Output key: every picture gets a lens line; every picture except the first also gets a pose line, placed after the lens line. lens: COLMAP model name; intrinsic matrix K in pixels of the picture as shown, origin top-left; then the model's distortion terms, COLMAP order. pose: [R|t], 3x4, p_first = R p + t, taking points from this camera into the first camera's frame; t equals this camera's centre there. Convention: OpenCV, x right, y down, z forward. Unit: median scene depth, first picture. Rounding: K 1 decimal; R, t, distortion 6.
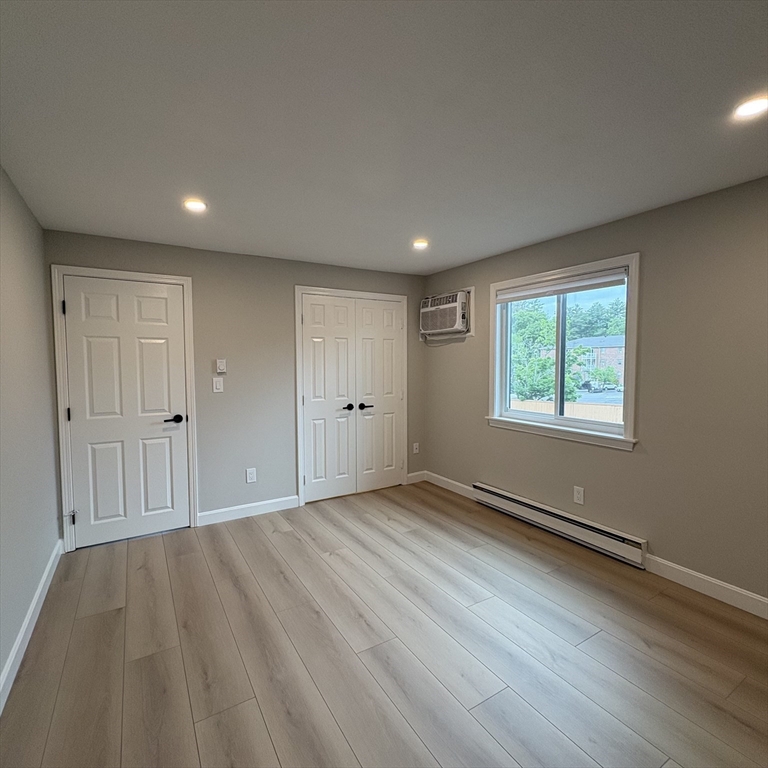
lens RADIAL K [[384.4, 0, 424.9], [0, 384.4, 382.4], [0, 0, 1]] dist [0.000210, 0.000288]
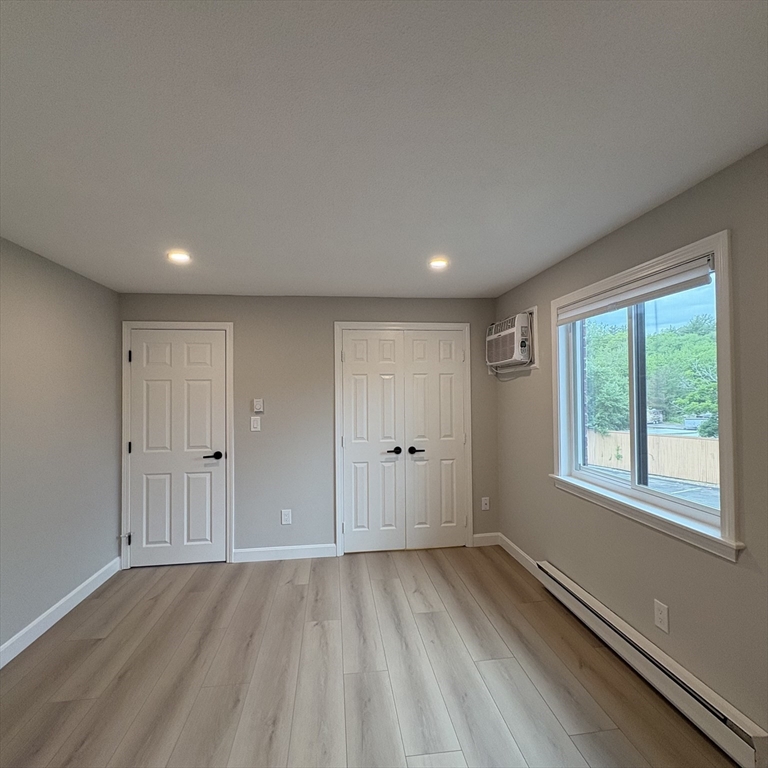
lens RADIAL K [[403.1, 0, 422.4], [0, 403.1, 385.1], [0, 0, 1]] dist [0.000099, 0.000188]
pose [[0.911610, -0.009276, -0.410951, 0.273974], [-0.019579, 0.997631, -0.065952, -0.030277], [0.410589, 0.068168, 0.909269, 0.177286]]
